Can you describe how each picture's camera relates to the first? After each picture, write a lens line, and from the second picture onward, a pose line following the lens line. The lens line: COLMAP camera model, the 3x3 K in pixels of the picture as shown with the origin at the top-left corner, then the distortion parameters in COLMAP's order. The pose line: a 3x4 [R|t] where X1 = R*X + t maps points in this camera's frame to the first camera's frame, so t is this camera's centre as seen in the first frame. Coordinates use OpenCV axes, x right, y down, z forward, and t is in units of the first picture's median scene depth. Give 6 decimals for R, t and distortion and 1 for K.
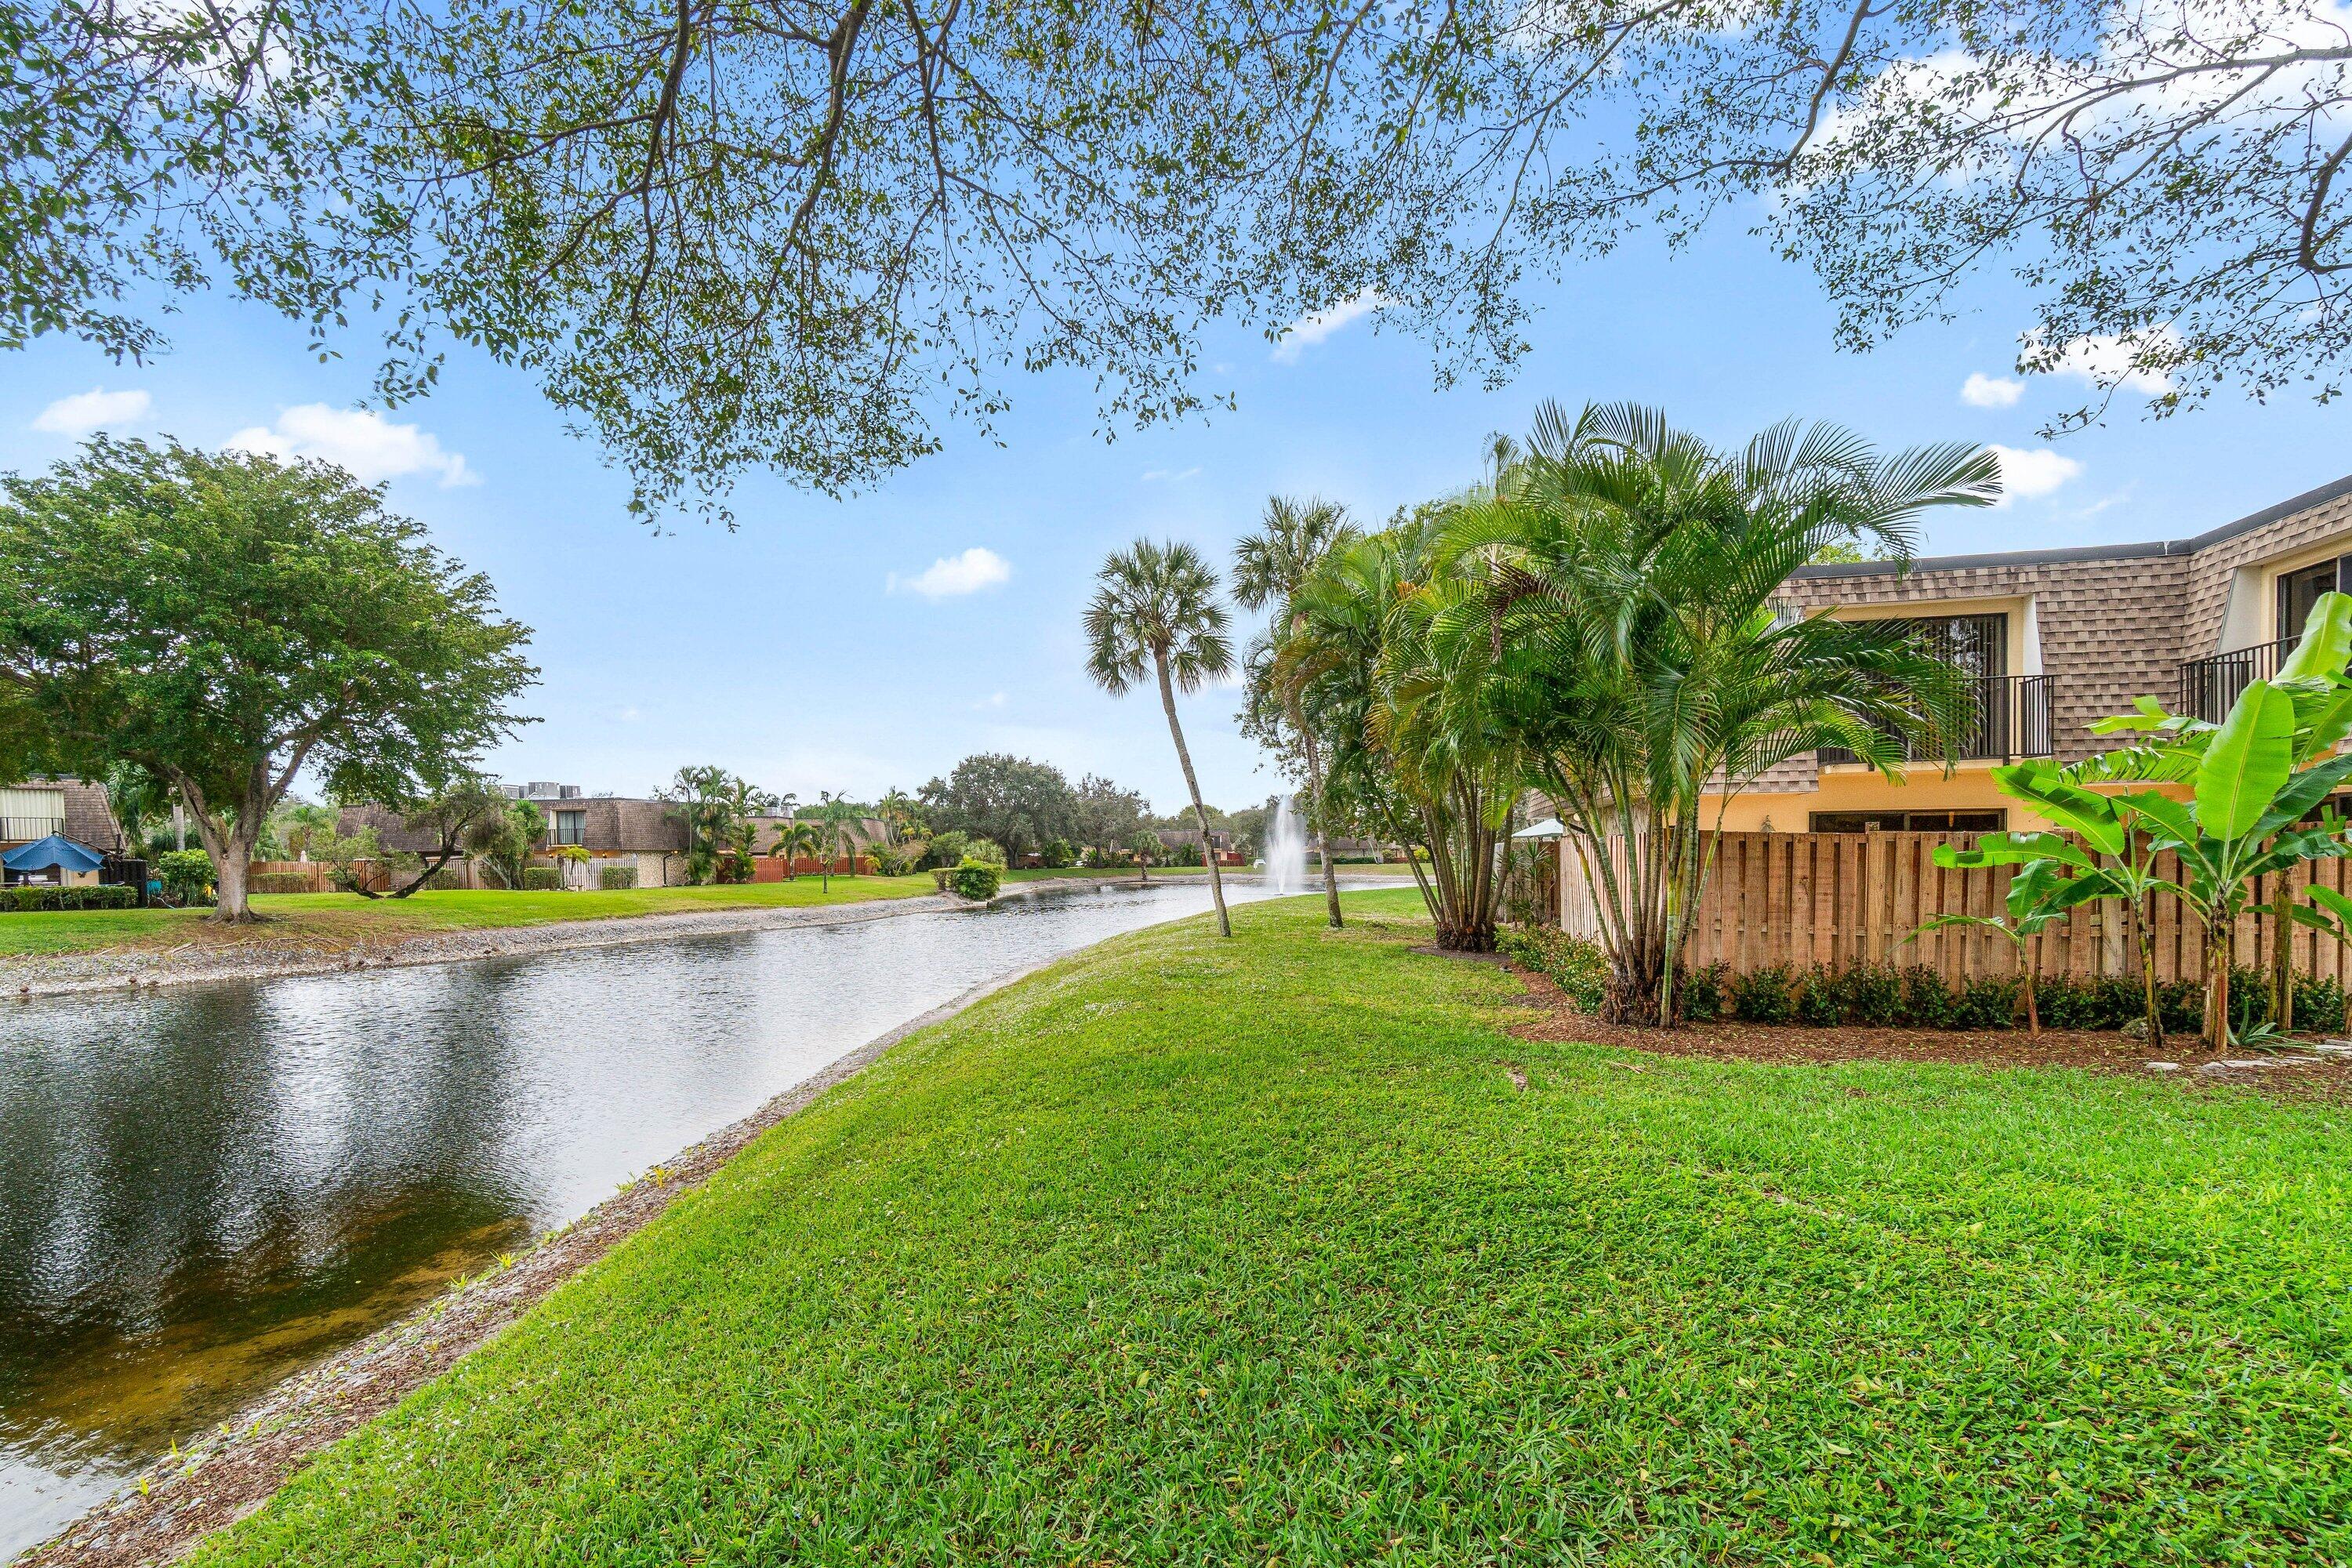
lens RADIAL K [[1098.0, 0, 1178.7], [0, 1098.0, 904.3], [0, 0, 1]] dist [-0.001430, 0.000274]
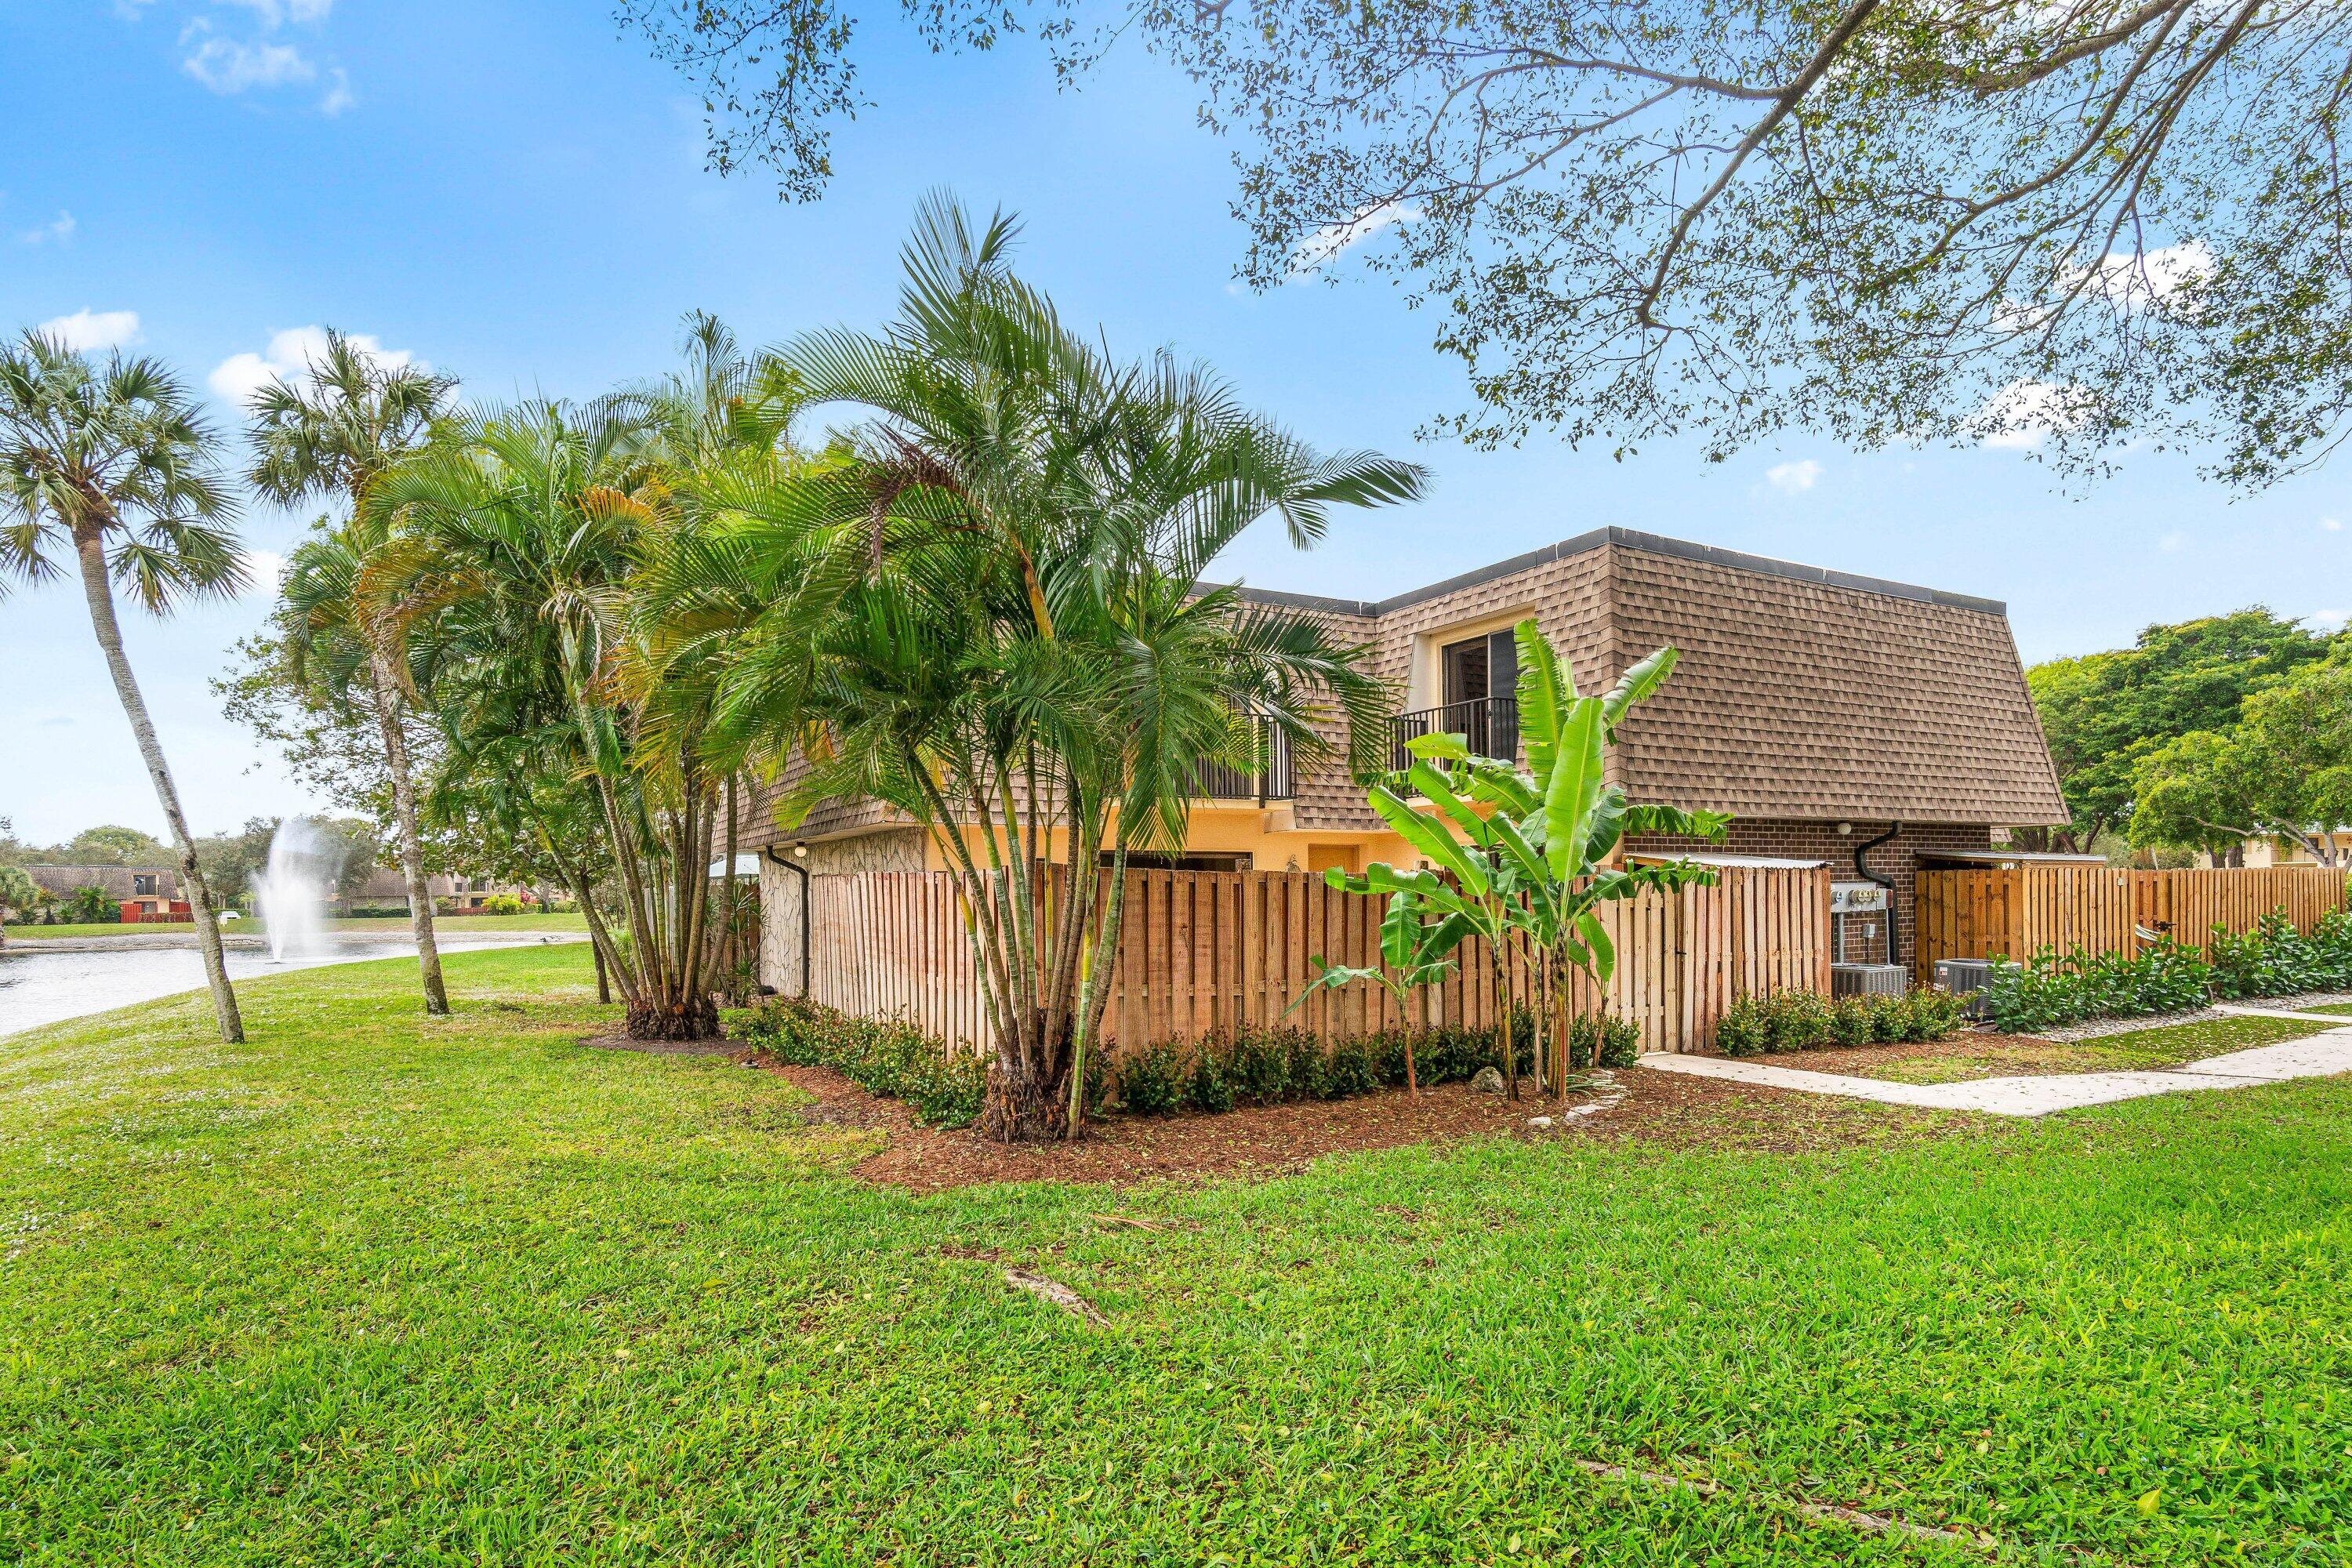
lens RADIAL K [[1282.8, 0, 1177.0], [0, 1282.8, 880.1], [0, 0, 1]] dist [0.000199, 0.001514]
pose [[0.754896, 0.011607, 0.655741, -0.034002], [0.030713, 0.998121, -0.053025, -0.006150], [-0.655125, 0.060168, 0.753121, 0.216798]]
